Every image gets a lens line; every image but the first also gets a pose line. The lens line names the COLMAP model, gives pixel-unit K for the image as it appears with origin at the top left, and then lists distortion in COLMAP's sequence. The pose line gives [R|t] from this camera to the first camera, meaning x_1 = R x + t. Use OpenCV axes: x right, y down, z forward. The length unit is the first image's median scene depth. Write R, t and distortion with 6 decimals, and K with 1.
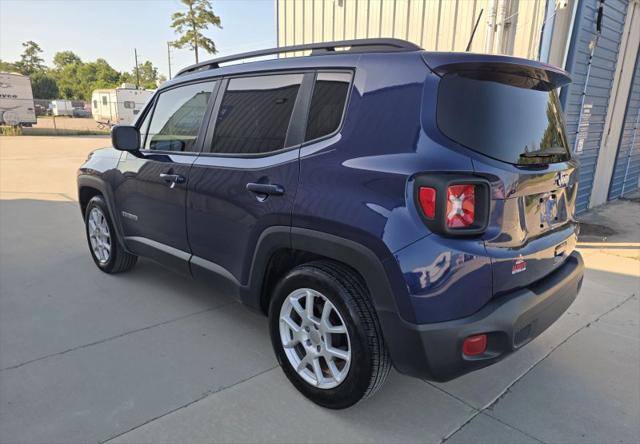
lens RADIAL K [[488.5, 0, 330.6], [0, 488.5, 245.1], [0, 0, 1]] dist [0.044612, -0.014390]
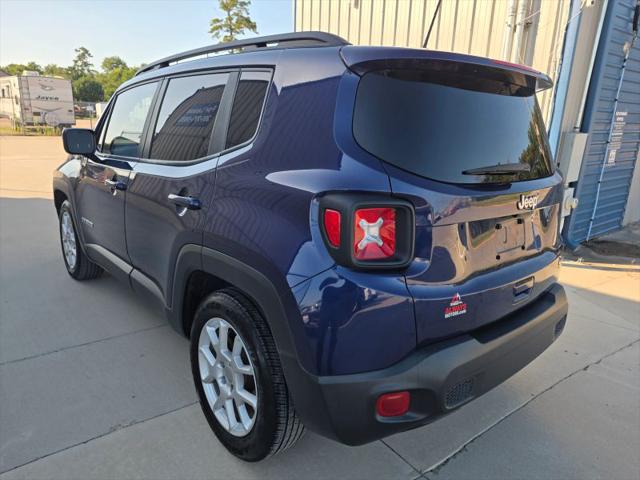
lens RADIAL K [[487.6, 0, 320.0], [0, 487.6, 240.0], [0, 0, 1]] dist [0.027723, 0.004254]
pose [[0.994502, 0.037019, -0.097952, 0.184024], [-0.038656, 0.999142, -0.014872, -0.038673], [0.097318, 0.018577, 0.995080, 0.133729]]
